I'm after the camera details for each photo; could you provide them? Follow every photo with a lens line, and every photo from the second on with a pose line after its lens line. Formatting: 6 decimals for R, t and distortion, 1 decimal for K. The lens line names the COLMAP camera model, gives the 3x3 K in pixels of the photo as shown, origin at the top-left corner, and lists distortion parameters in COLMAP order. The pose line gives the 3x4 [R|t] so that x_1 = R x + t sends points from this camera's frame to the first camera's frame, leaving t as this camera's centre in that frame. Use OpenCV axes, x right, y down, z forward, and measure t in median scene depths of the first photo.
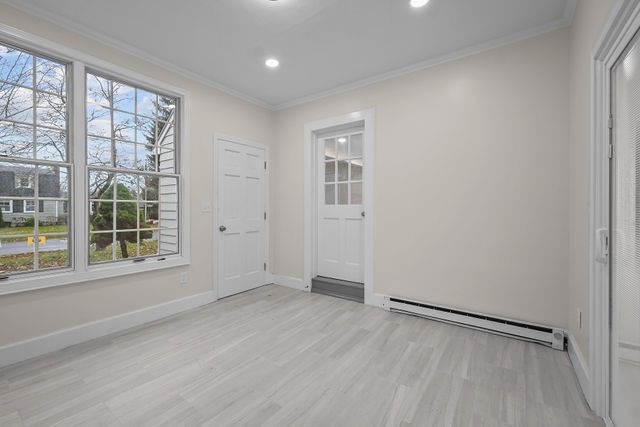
lens RADIAL K [[268.8, 0, 317.8], [0, 268.8, 214.2], [0, 0, 1]] dist [-0.000403, 0.000306]
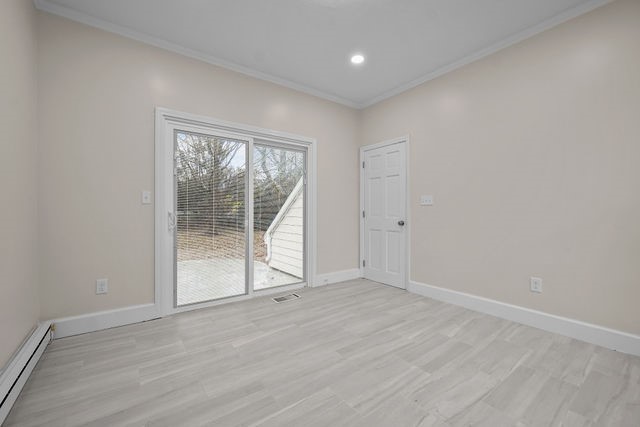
lens RADIAL K [[268.8, 0, 317.8], [0, 268.8, 214.2], [0, 0, 1]] dist [-0.000403, 0.000306]
pose [[-0.949447, -0.004002, 0.313903, -0.372956], [0.000976, 0.999876, 0.015700, 0.028041], [-0.313927, 0.015212, -0.949325, 1.835439]]
